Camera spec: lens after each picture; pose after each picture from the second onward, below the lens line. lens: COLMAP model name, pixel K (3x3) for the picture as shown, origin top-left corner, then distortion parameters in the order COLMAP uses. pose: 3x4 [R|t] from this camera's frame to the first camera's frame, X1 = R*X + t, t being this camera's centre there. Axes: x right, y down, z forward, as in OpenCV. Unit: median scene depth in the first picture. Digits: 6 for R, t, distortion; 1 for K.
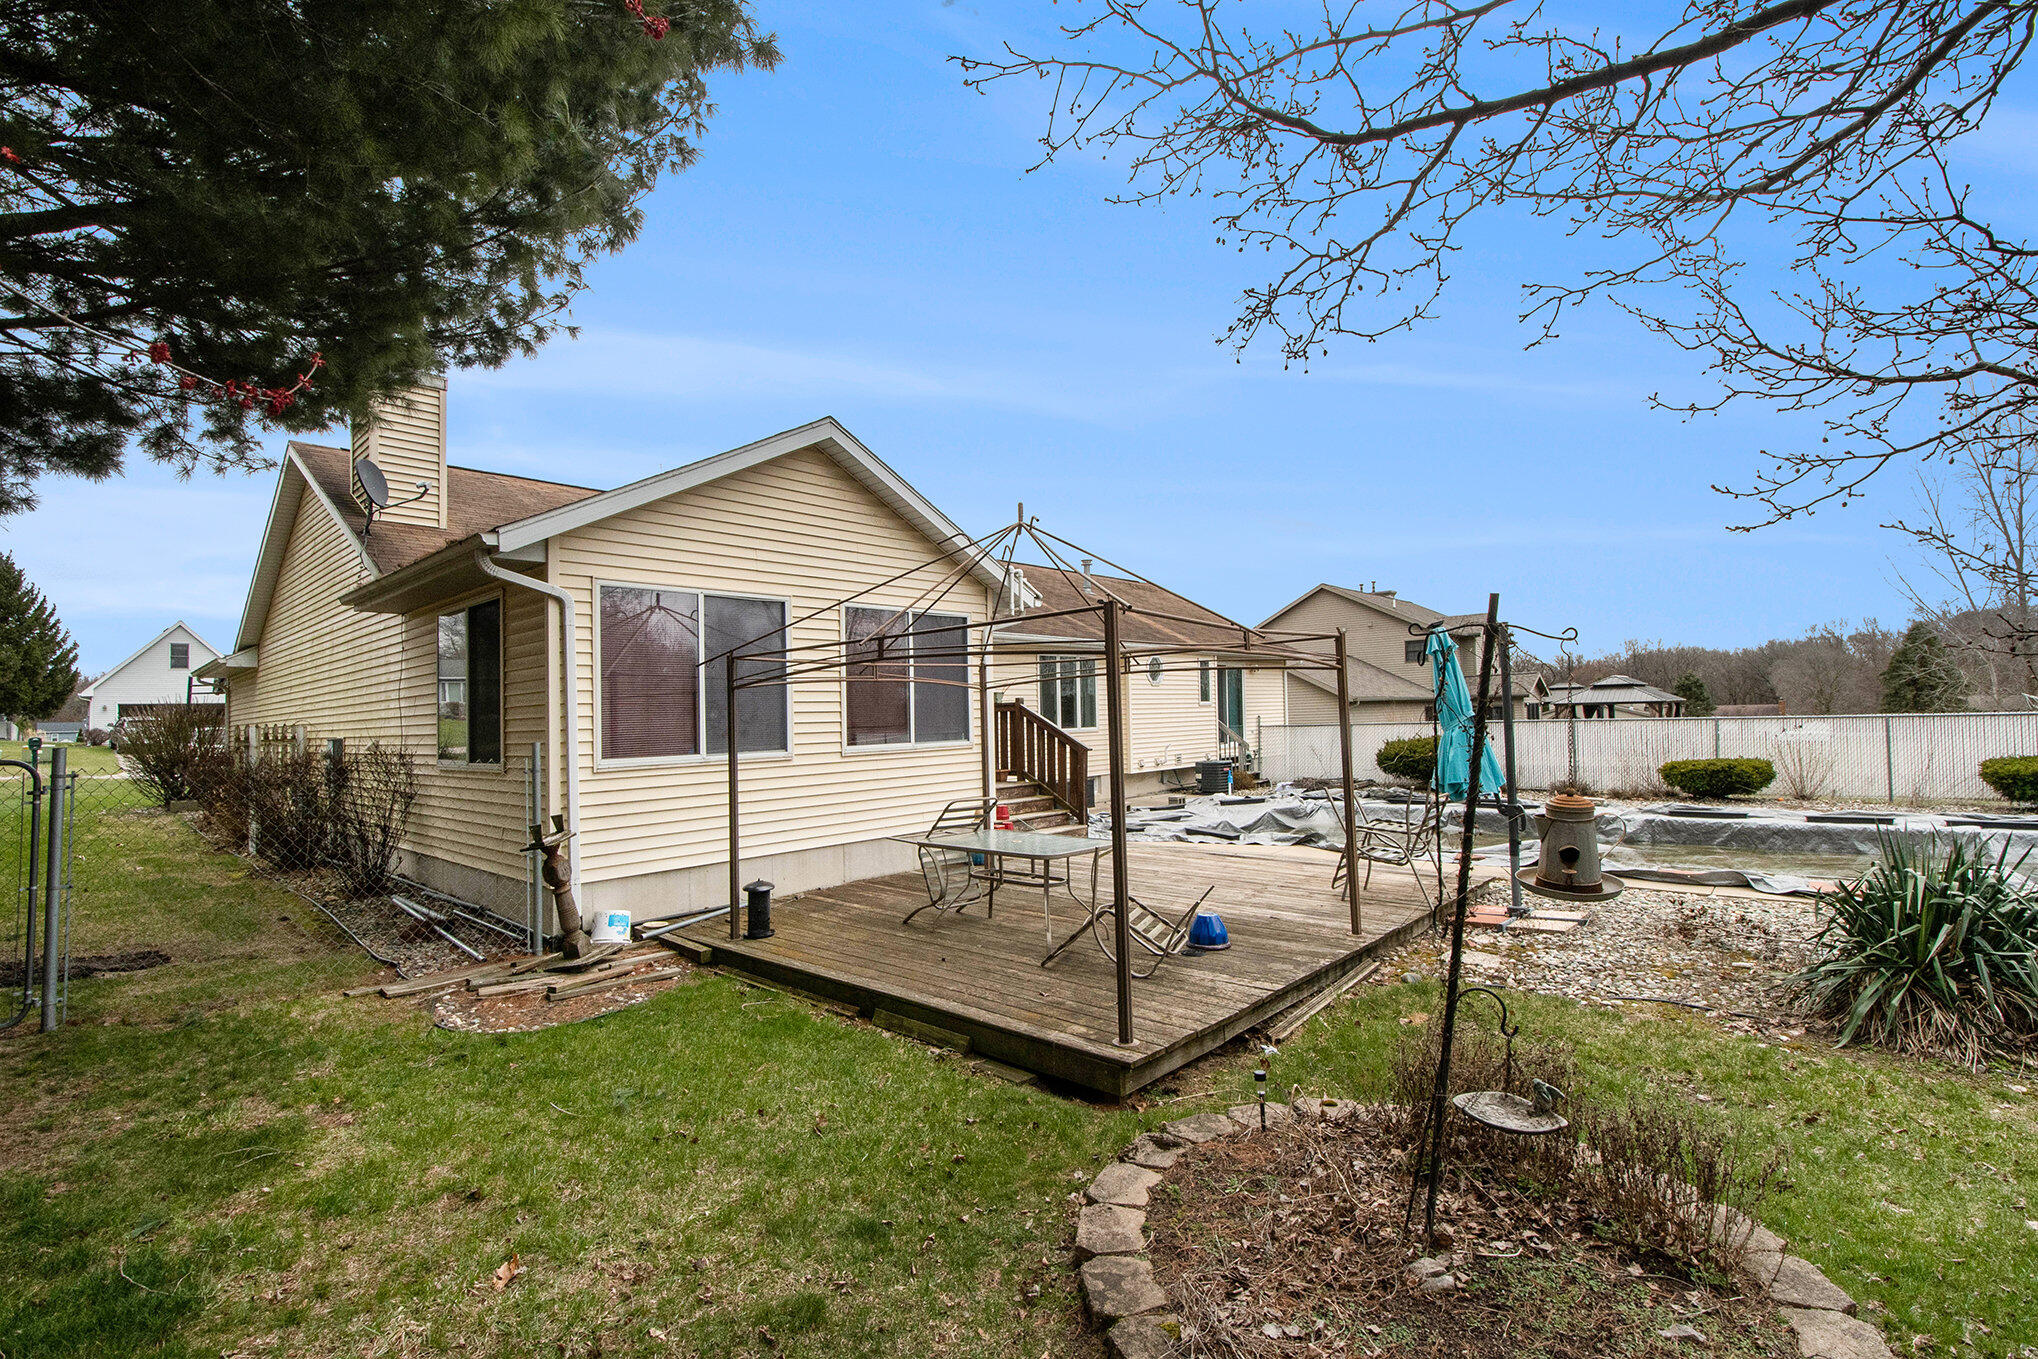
lens RADIAL K [[884.4, 0, 1019.0], [0, 884.4, 679.5], [0, 0, 1]] dist [0.000591, -0.000414]
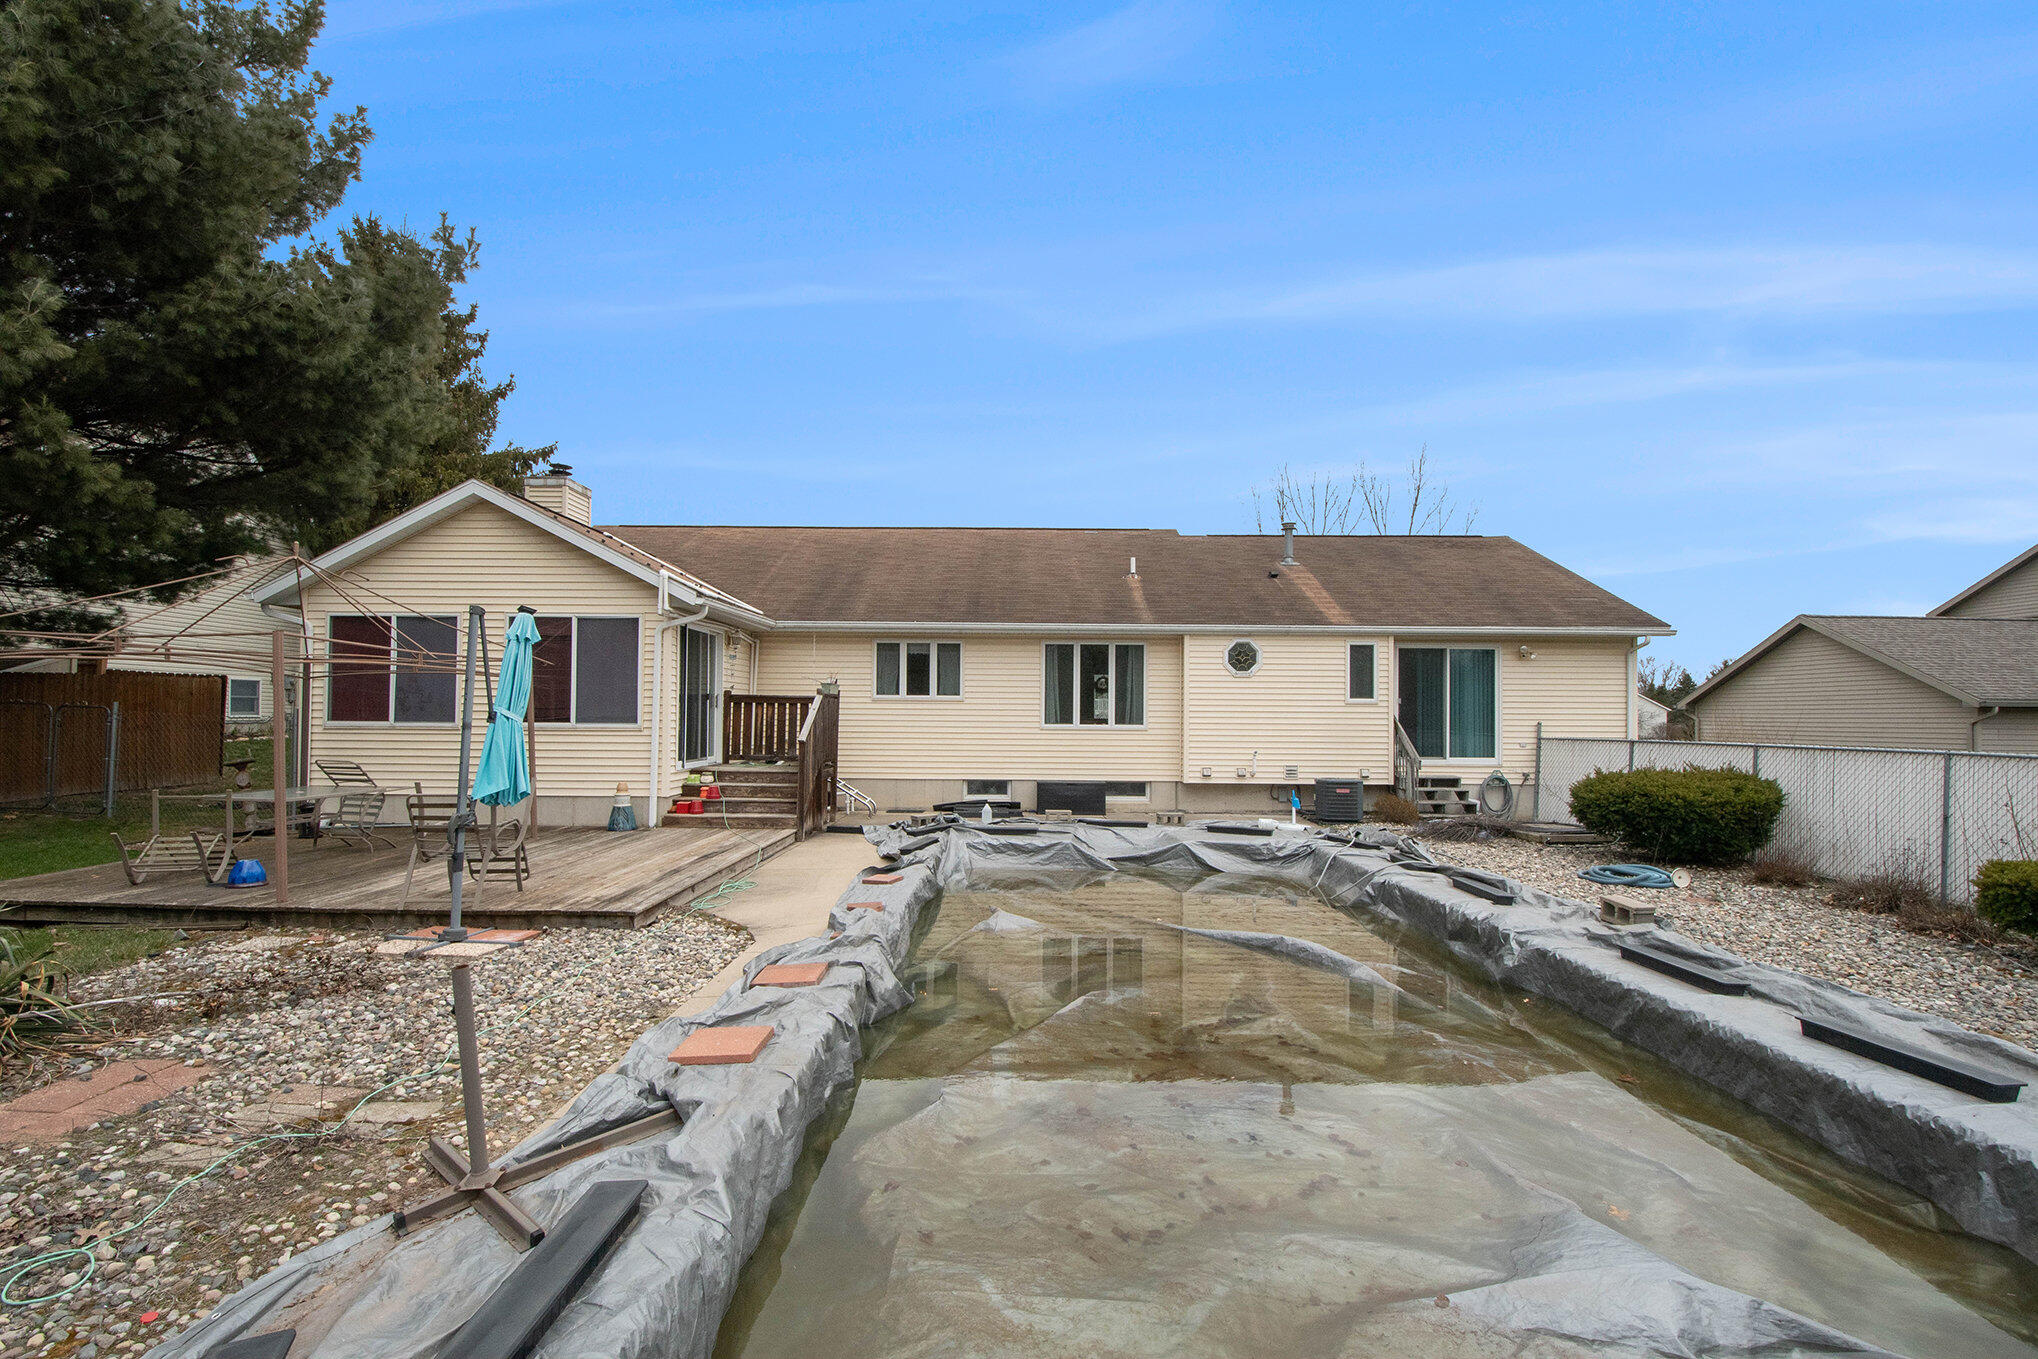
lens RADIAL K [[884.4, 0, 1019.0], [0, 884.4, 679.5], [0, 0, 1]] dist [0.000591, -0.000414]
pose [[0.646332, 0.020208, -0.762789, 1.151385], [0.003772, 0.999552, 0.029676, -0.022425], [0.763047, -0.022057, 0.645966, 0.647754]]
